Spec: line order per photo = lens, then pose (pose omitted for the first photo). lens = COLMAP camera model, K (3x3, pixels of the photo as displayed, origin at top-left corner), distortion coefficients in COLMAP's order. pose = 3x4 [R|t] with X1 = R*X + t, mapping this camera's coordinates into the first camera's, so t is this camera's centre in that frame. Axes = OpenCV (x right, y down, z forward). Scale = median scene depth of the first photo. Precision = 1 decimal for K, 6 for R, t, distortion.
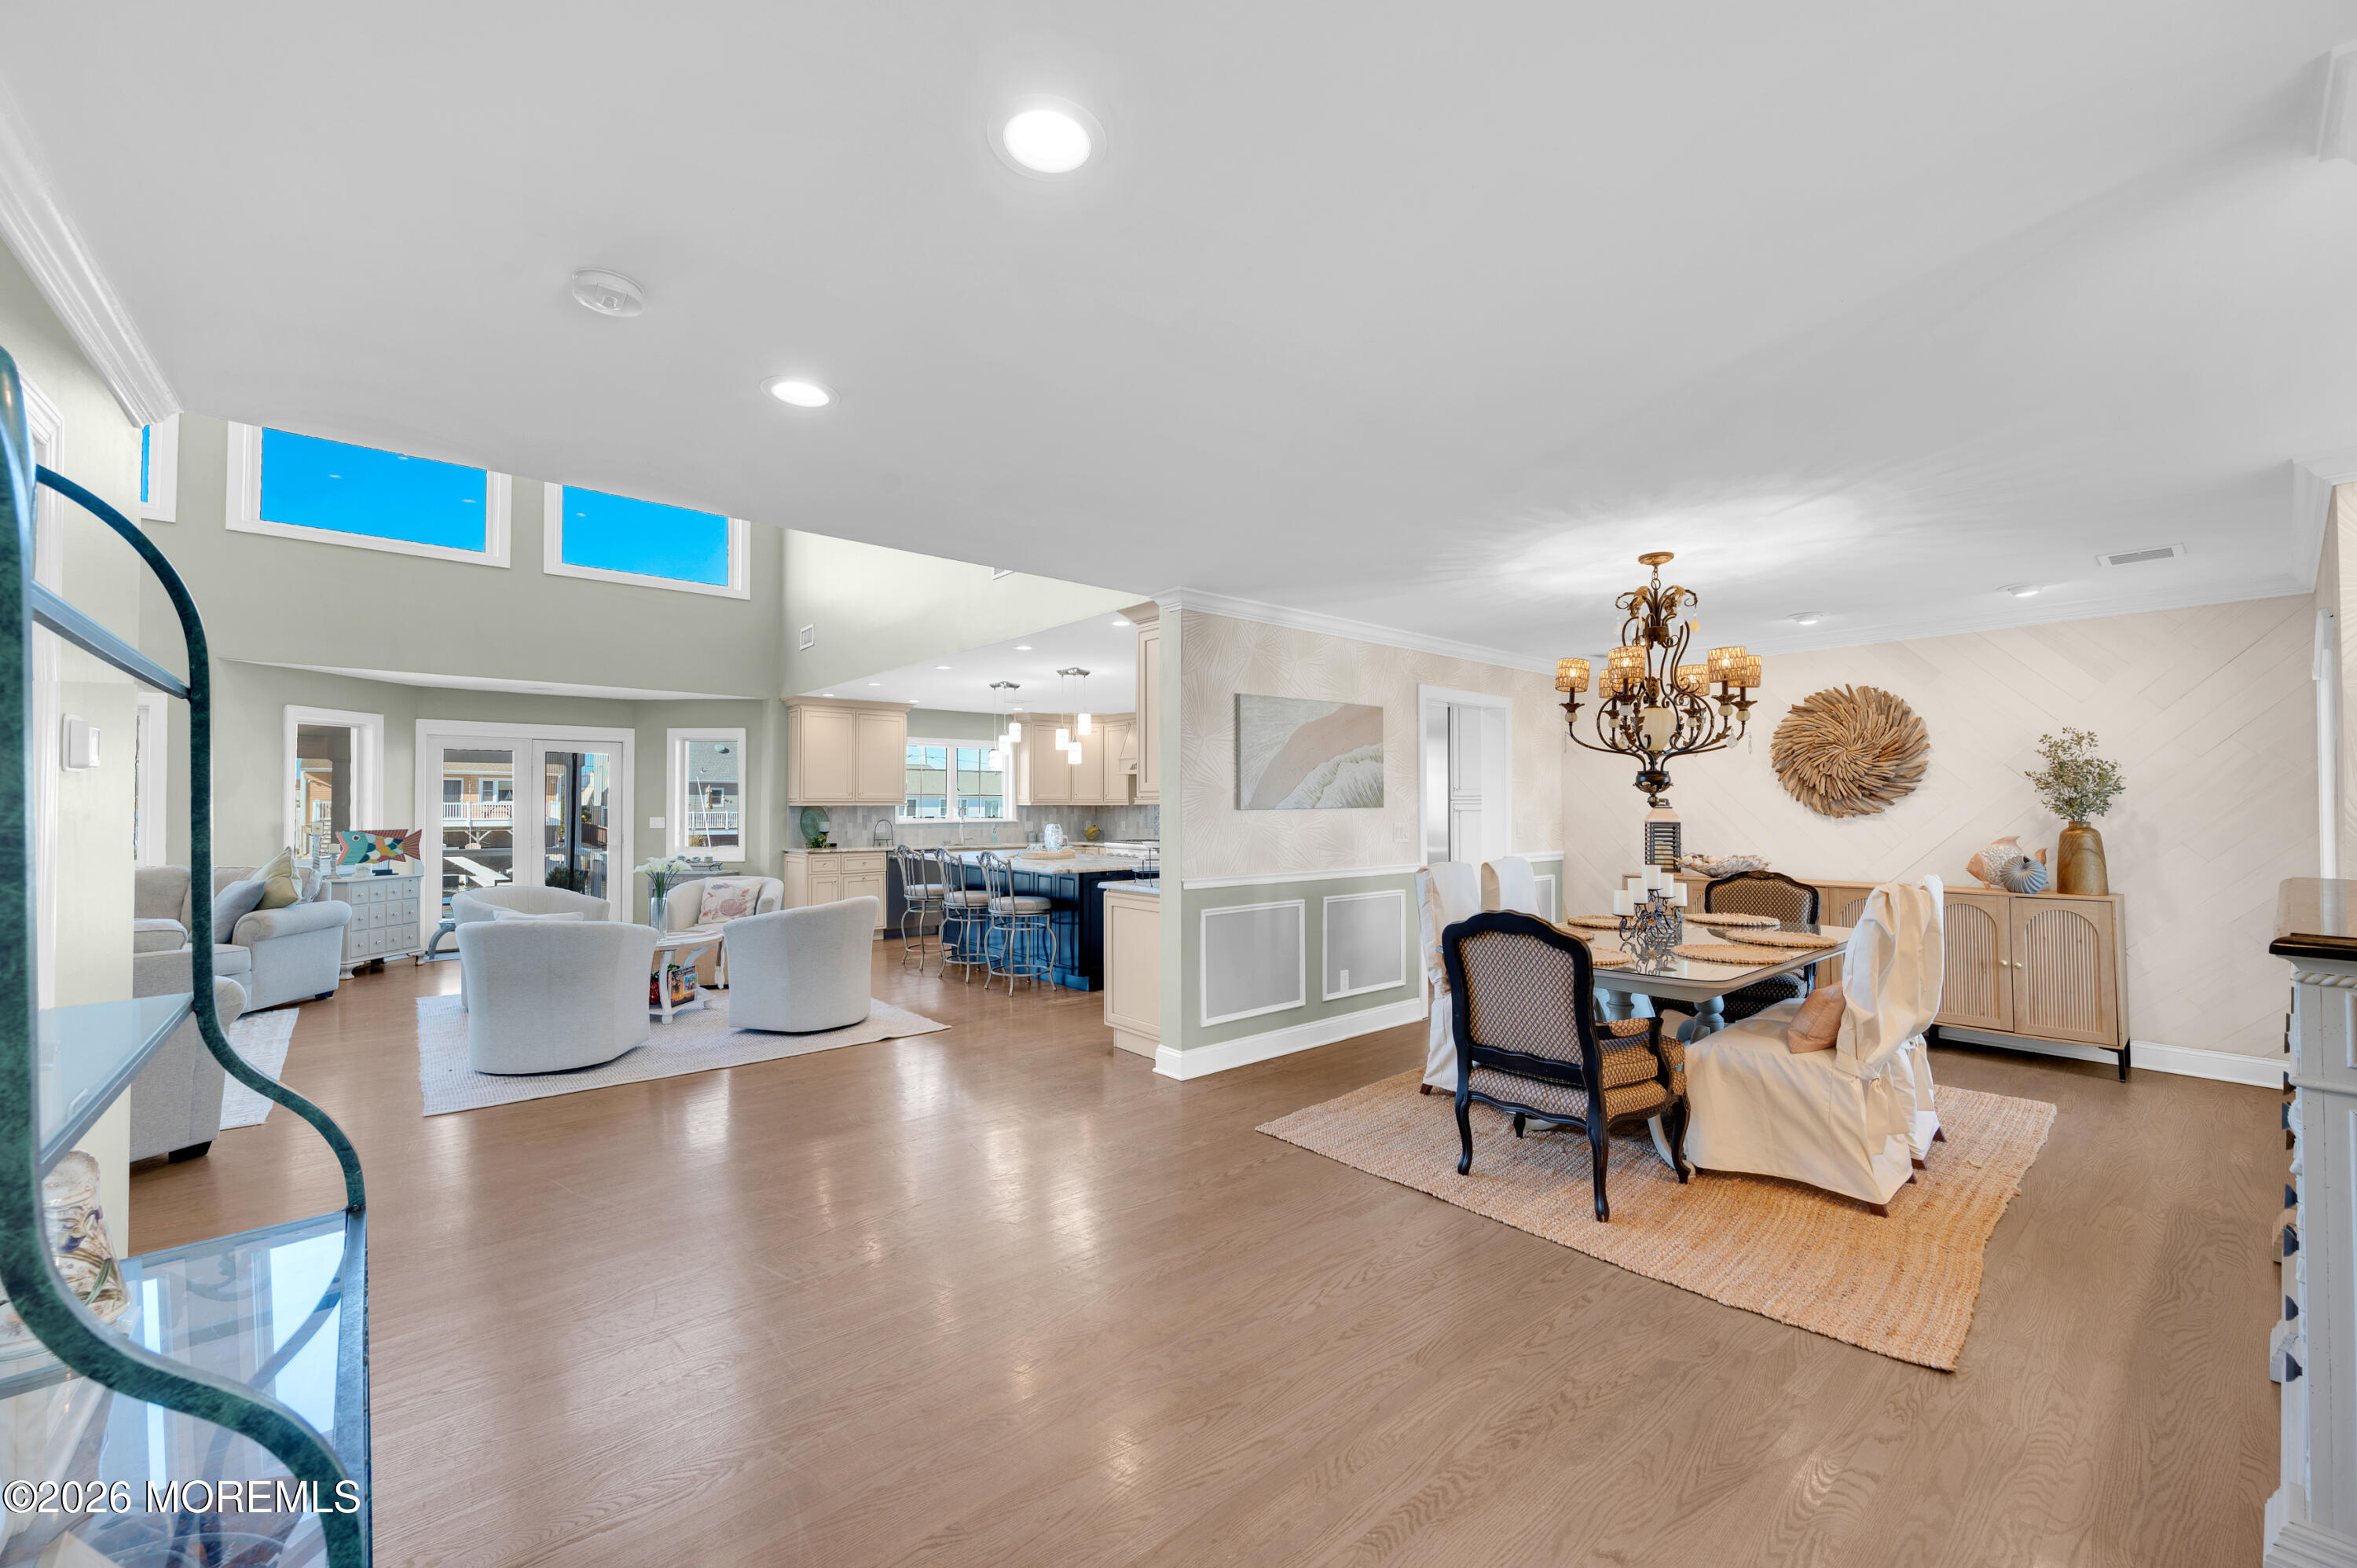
lens RADIAL K [[927.1, 0, 1174.8], [0, 927.1, 788.2], [0, 0, 1]] dist [-0.000282, 0.000180]
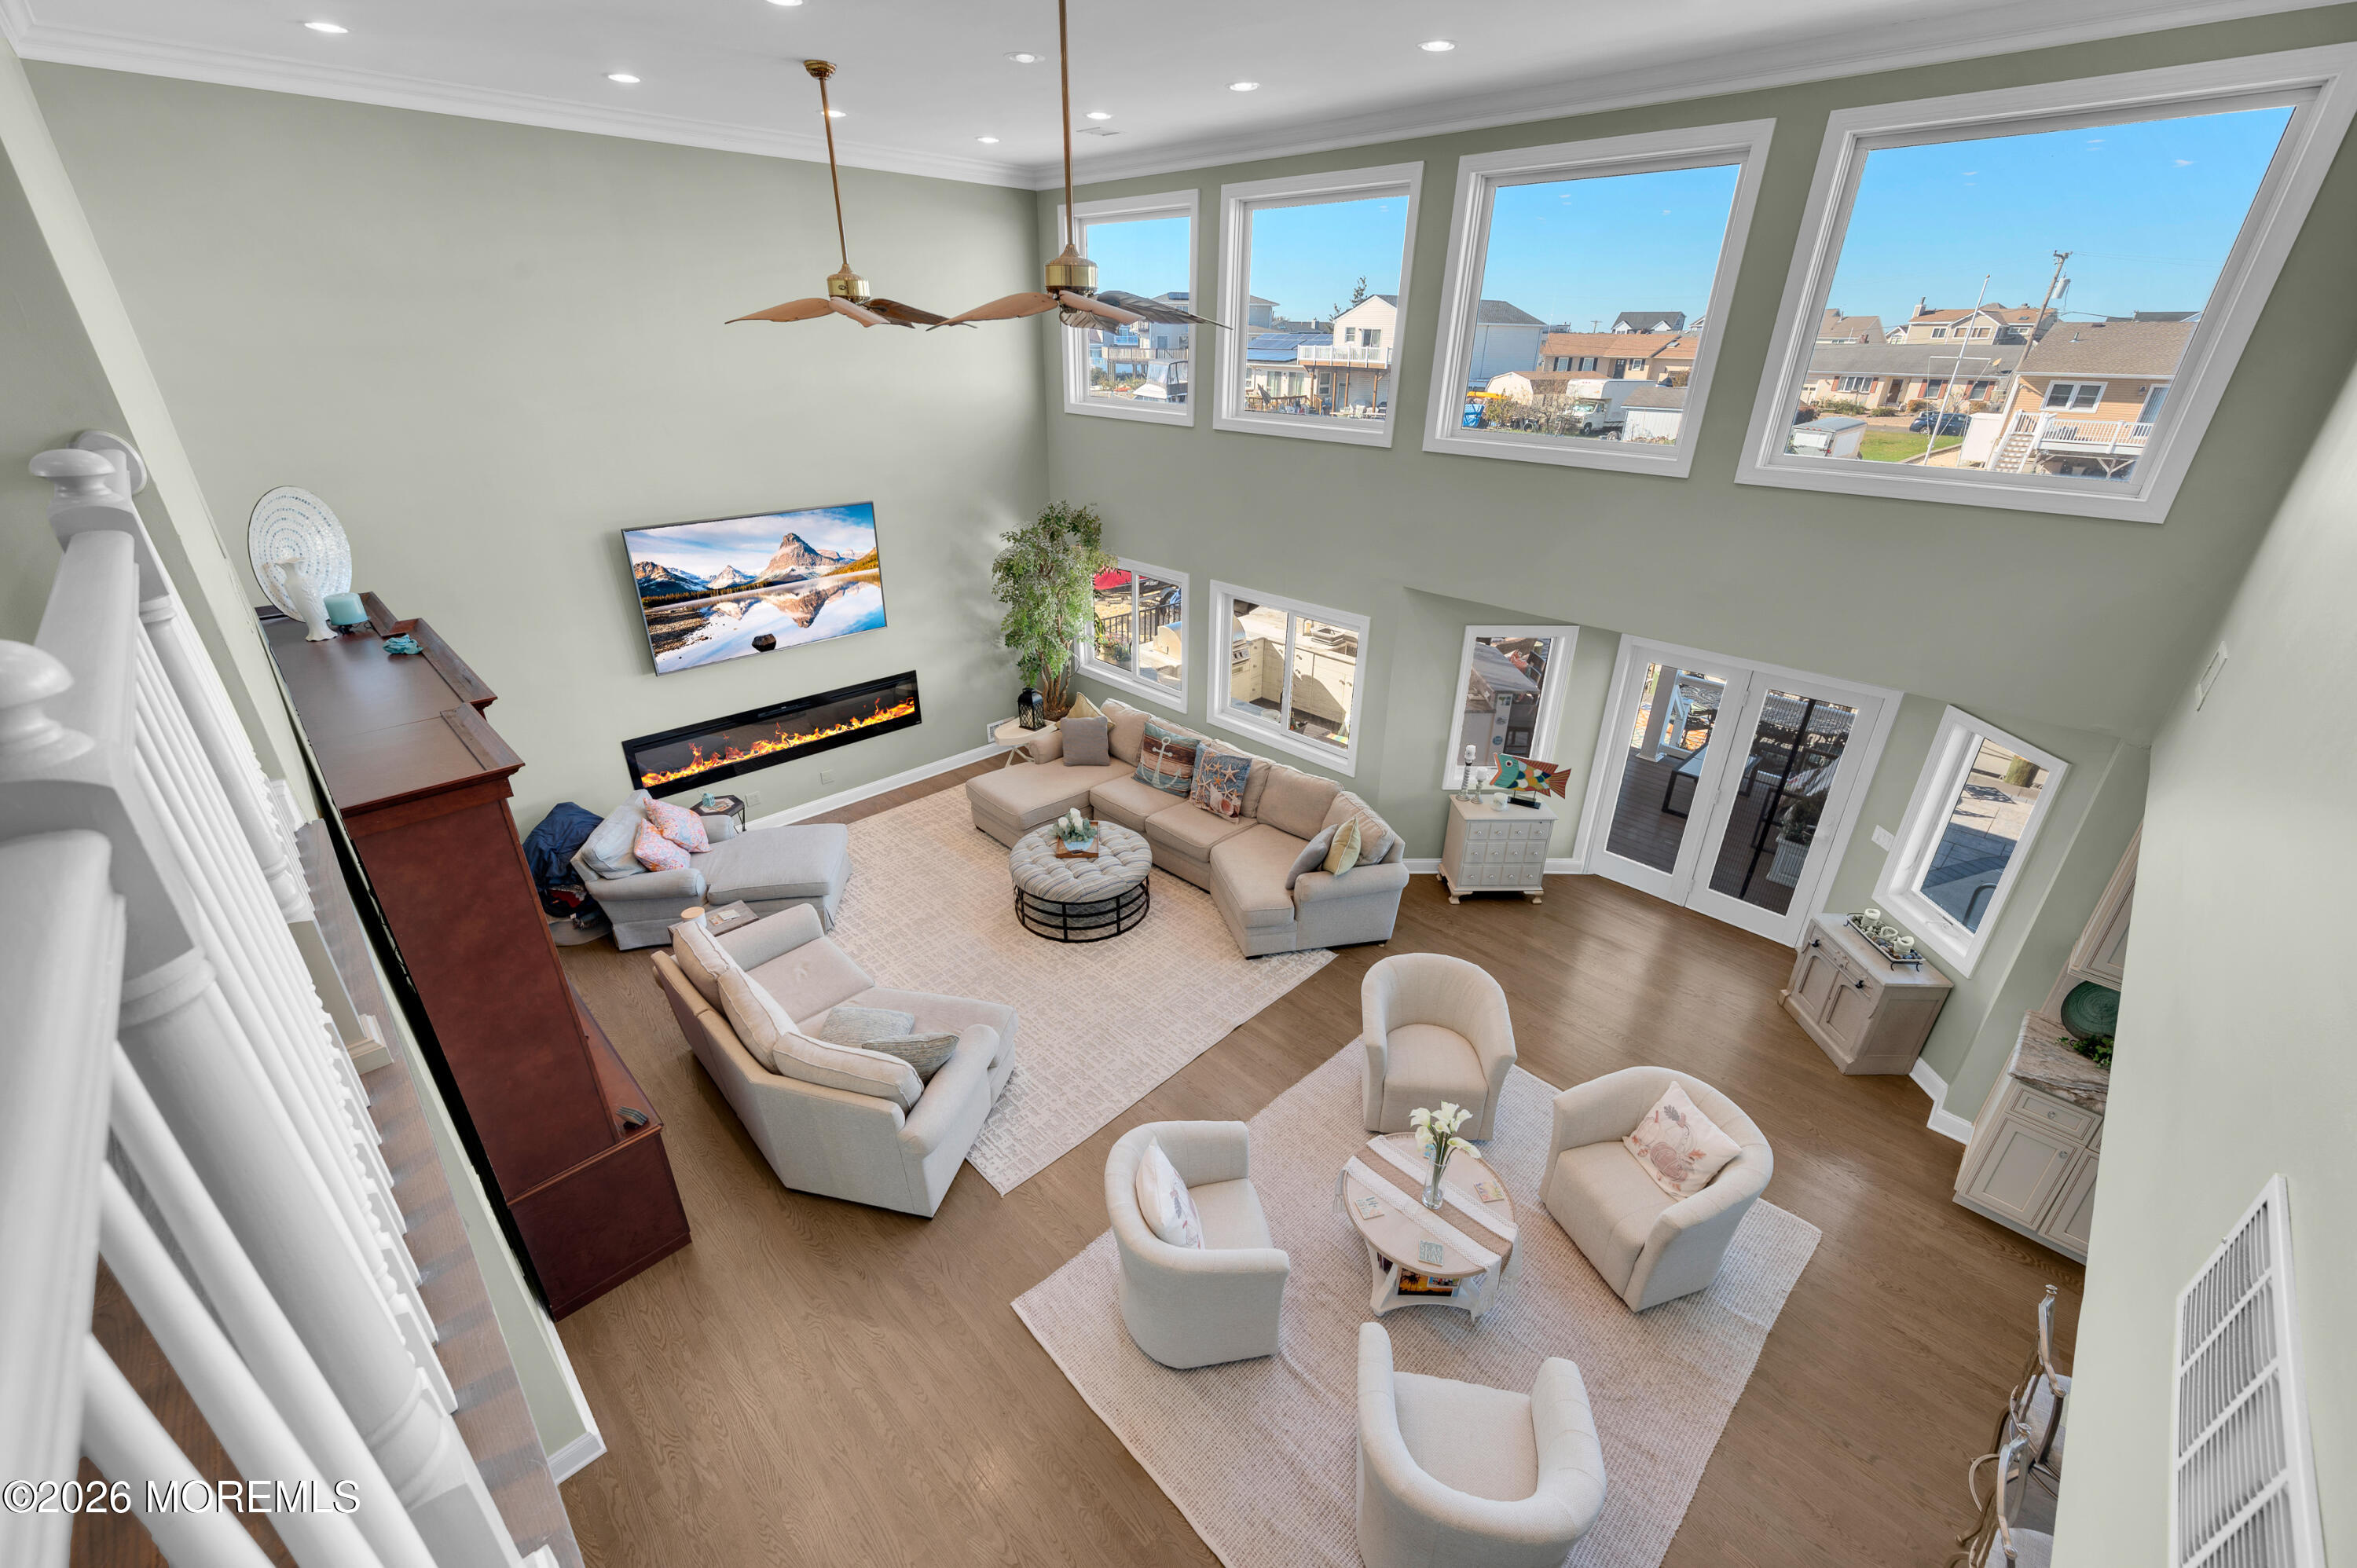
lens RADIAL K [[917.4, 0, 1176.0], [0, 917.4, 780.1], [0, 0, 1]] dist [0.002259, -0.000504]
pose [[0.080095, 0.425866, -0.901234, -0.110161], [0.000630, 0.904117, 0.427285, -0.528461], [0.996787, -0.034791, 0.072147, 0.965283]]
